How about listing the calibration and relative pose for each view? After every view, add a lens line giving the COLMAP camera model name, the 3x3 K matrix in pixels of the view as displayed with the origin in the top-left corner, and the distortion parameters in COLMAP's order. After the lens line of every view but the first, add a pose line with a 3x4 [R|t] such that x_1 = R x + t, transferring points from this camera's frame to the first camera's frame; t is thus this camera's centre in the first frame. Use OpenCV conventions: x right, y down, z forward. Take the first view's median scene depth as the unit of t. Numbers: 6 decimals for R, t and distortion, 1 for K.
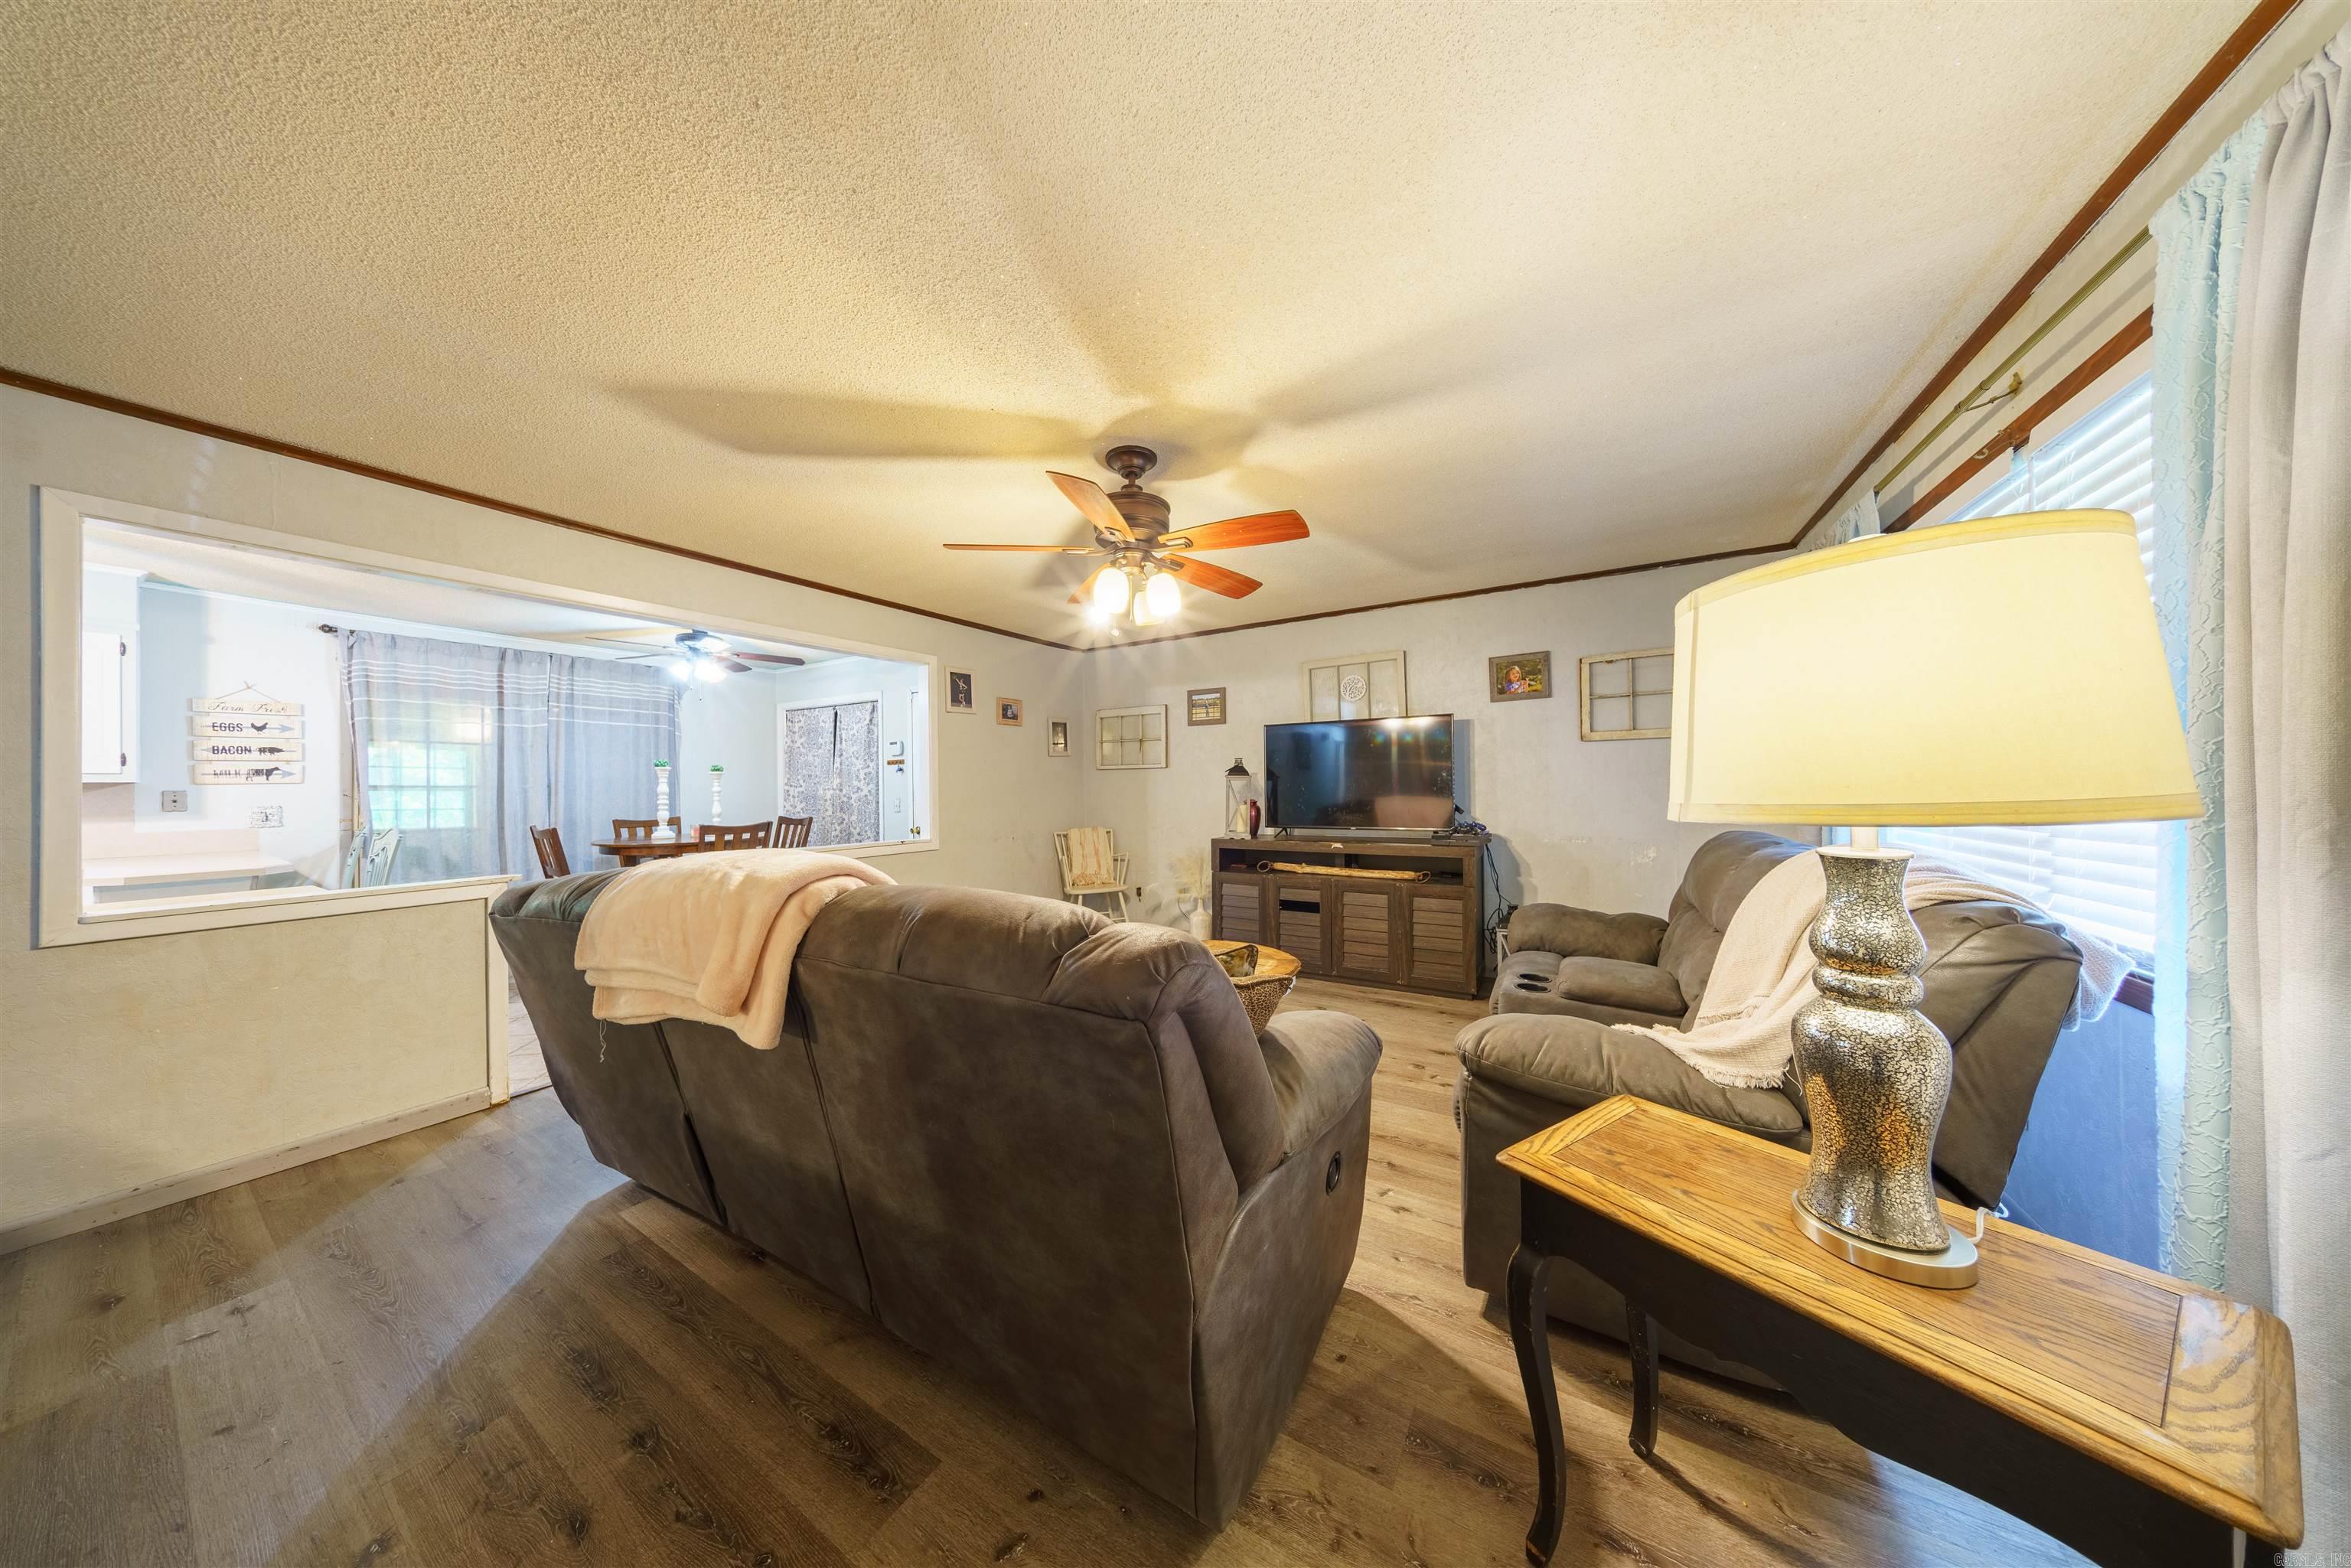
lens RADIAL K [[673.7, 0, 1177.6], [0, 673.7, 784.0], [0, 0, 1]] dist [0.001120, 0.000155]
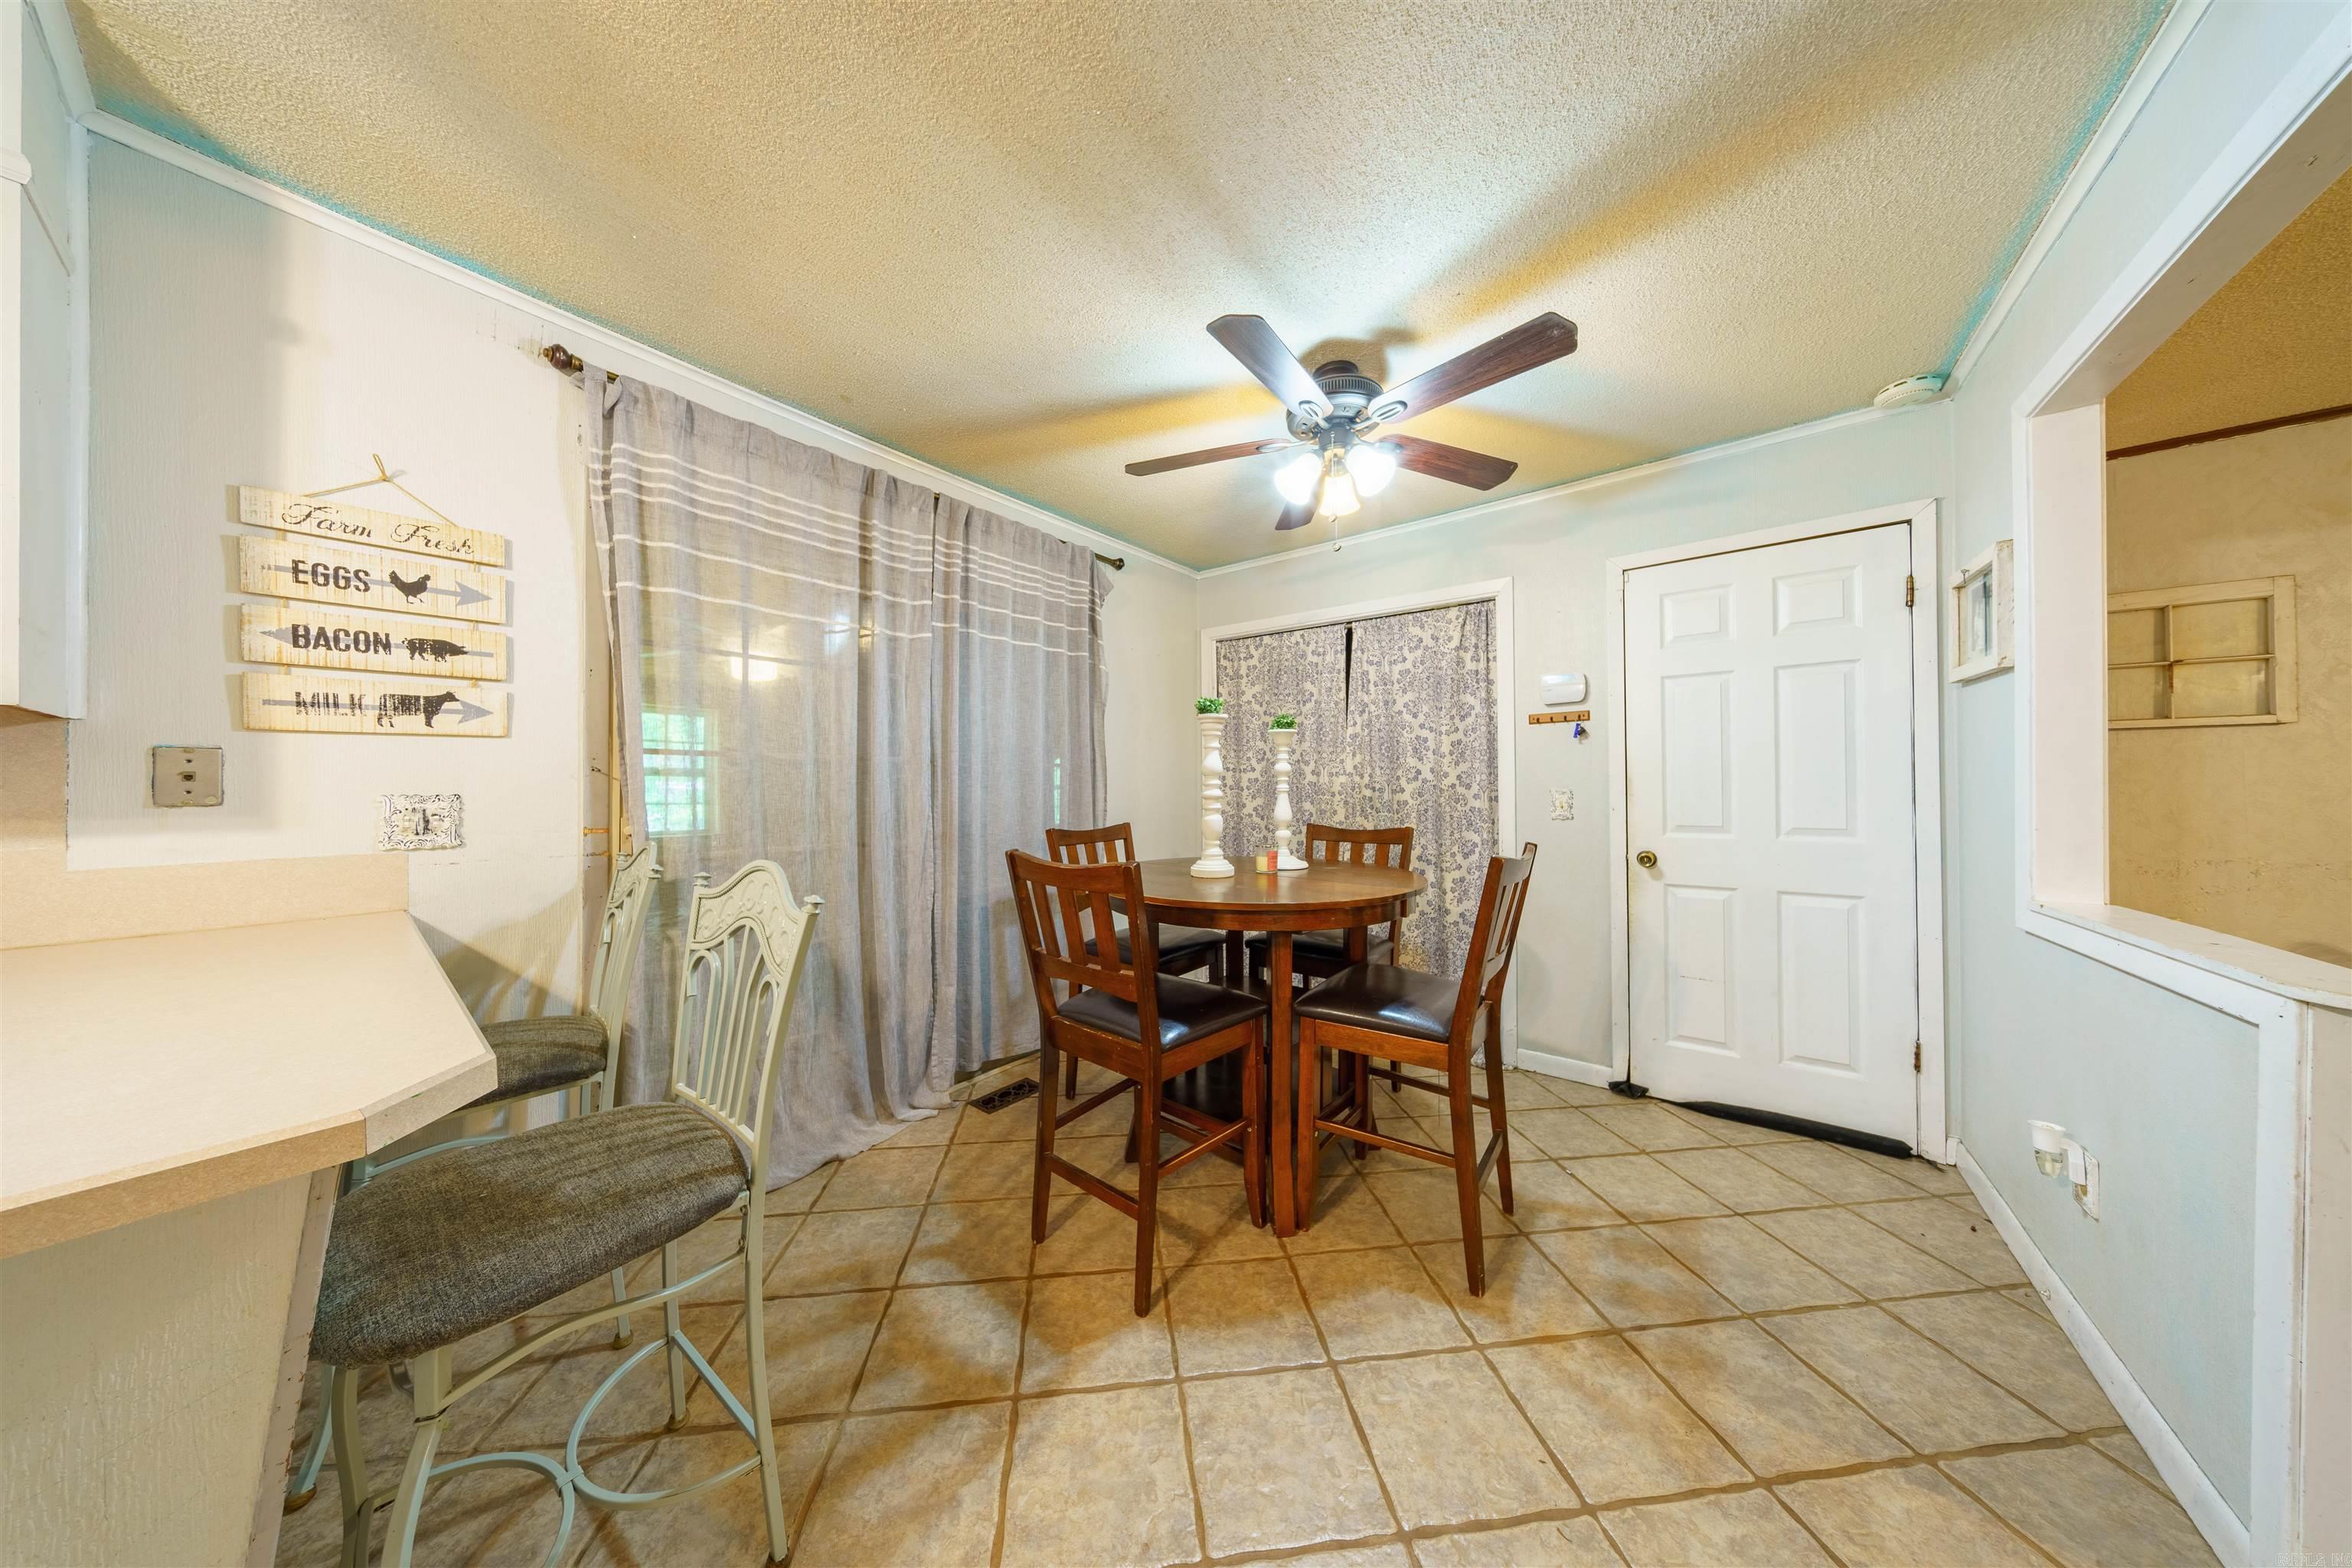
lens RADIAL K [[674.0, 0, 1182.4], [0, 674.0, 782.7], [0, 0, 1]] dist [0.001120, 0.000155]
pose [[0.994138, 0.006940, -0.107893, -0.863350], [-0.007083, 0.999974, -0.000940, 0.023408], [0.107883, 0.001699, 0.994162, 0.652444]]
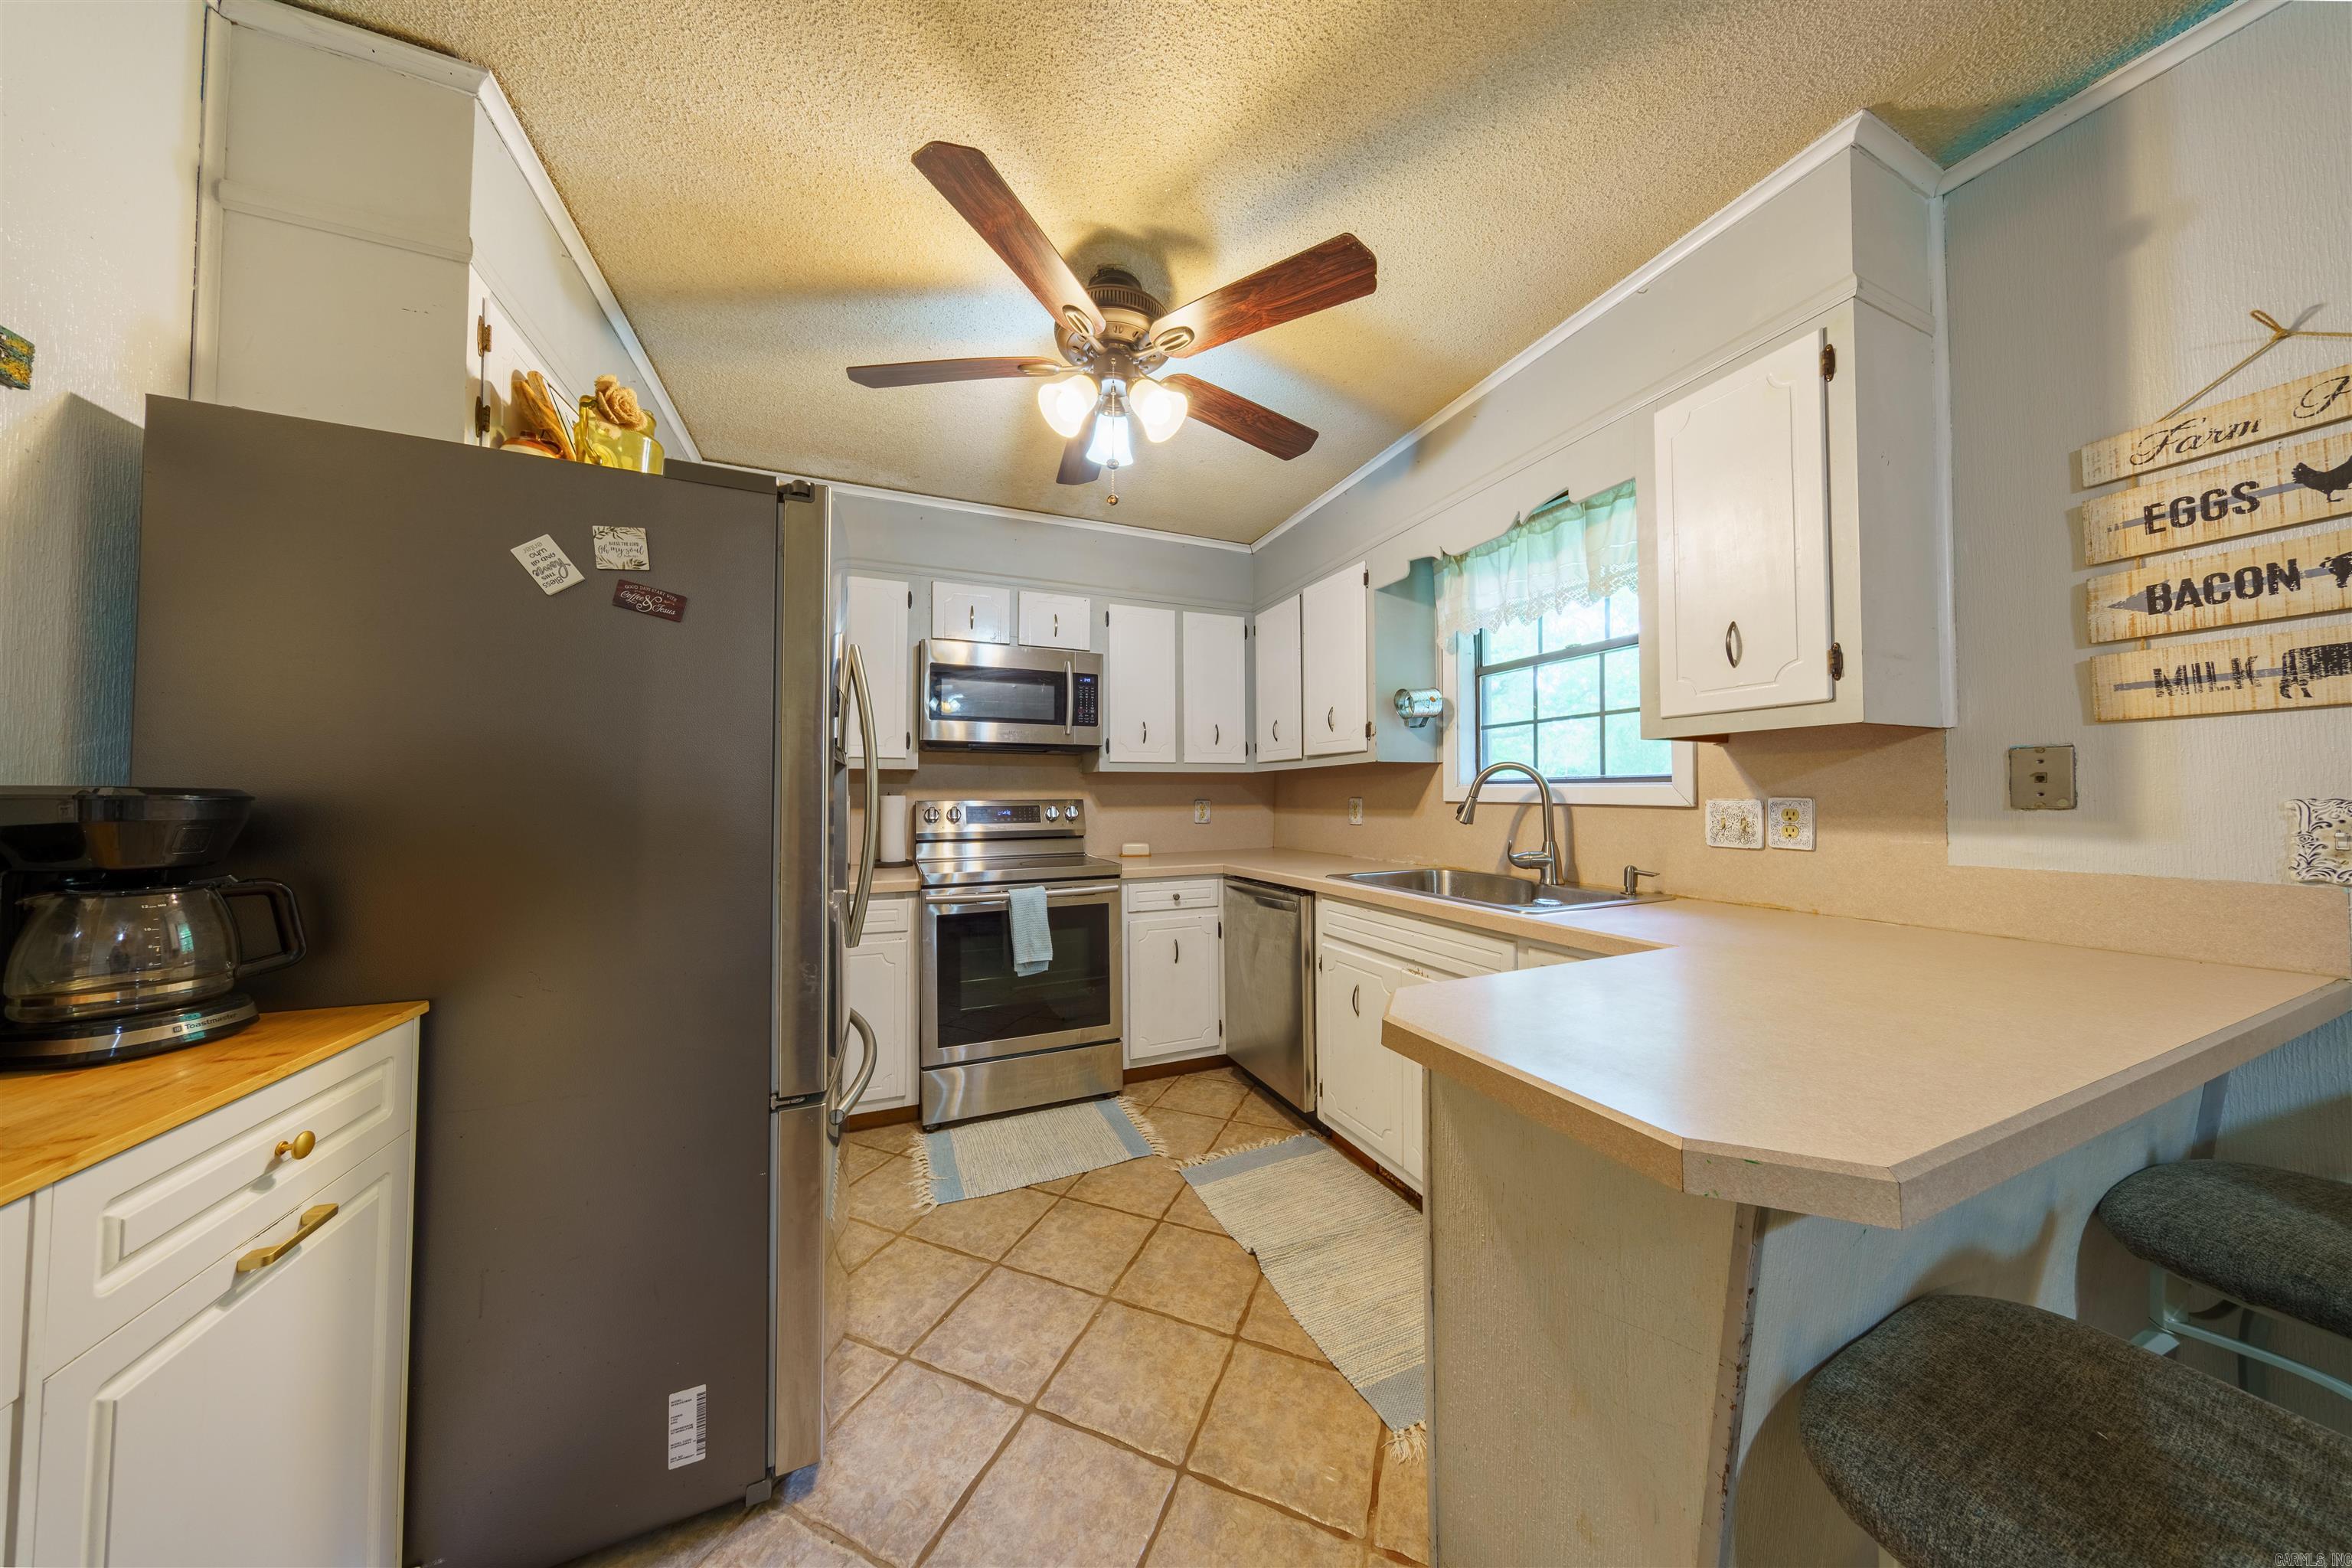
lens RADIAL K [[674.0, 0, 1165.8], [0, 674.0, 783.4], [0, 0, 1]] dist [0.001120, 0.000155]
pose [[-0.586325, -0.009338, -0.810022, -0.890176], [0.005977, 0.999856, -0.015853, 0.028475], [0.810054, -0.014136, -0.586185, 0.778591]]
